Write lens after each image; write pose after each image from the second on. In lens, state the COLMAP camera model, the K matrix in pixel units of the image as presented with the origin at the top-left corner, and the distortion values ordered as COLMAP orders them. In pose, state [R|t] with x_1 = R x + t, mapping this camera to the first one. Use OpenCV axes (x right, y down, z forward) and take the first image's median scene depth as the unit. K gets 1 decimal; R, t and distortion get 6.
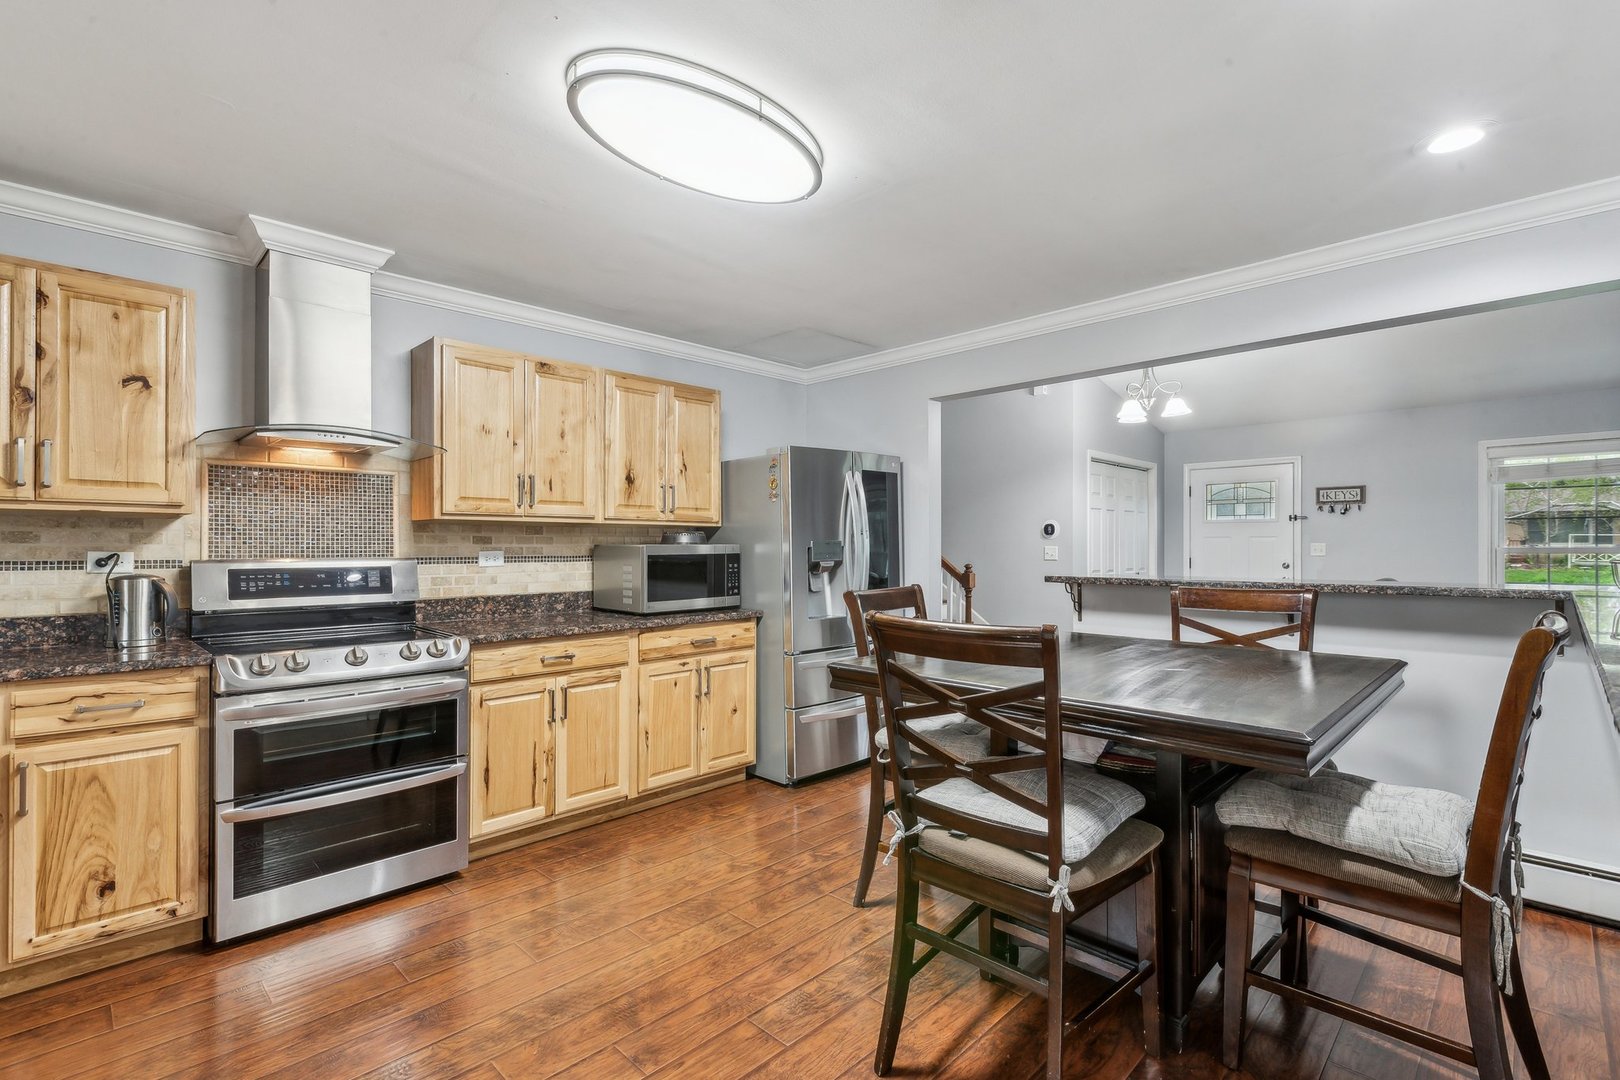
lens RADIAL K [[741.2, 0, 807.0], [0, 741.2, 554.0], [0, 0, 1]] dist [0.008945, -0.003829]
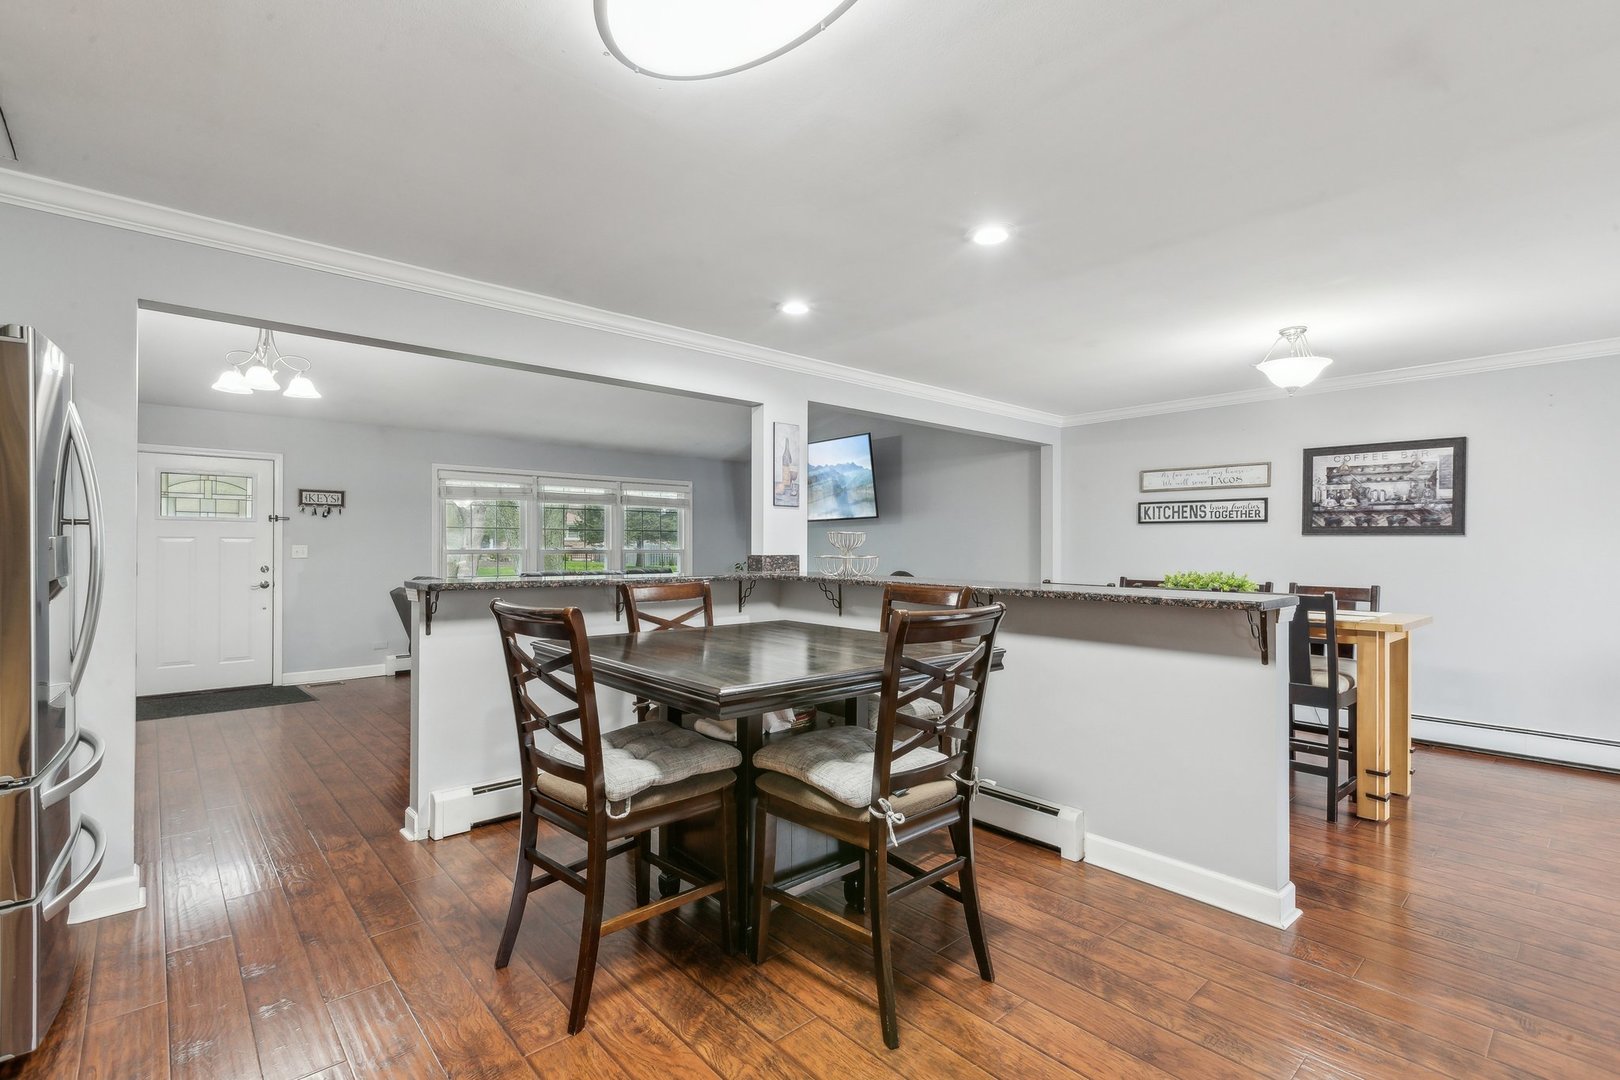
lens RADIAL K [[741.2, 0, 807.3], [0, 741.2, 543.9], [0, 0, 1]] dist [0.008945, -0.003829]
pose [[0.072409, 0.004914, 0.997363, -0.252725], [0.011066, 0.999922, -0.005730, -0.003377], [-0.997314, 0.011452, 0.072349, 0.270413]]
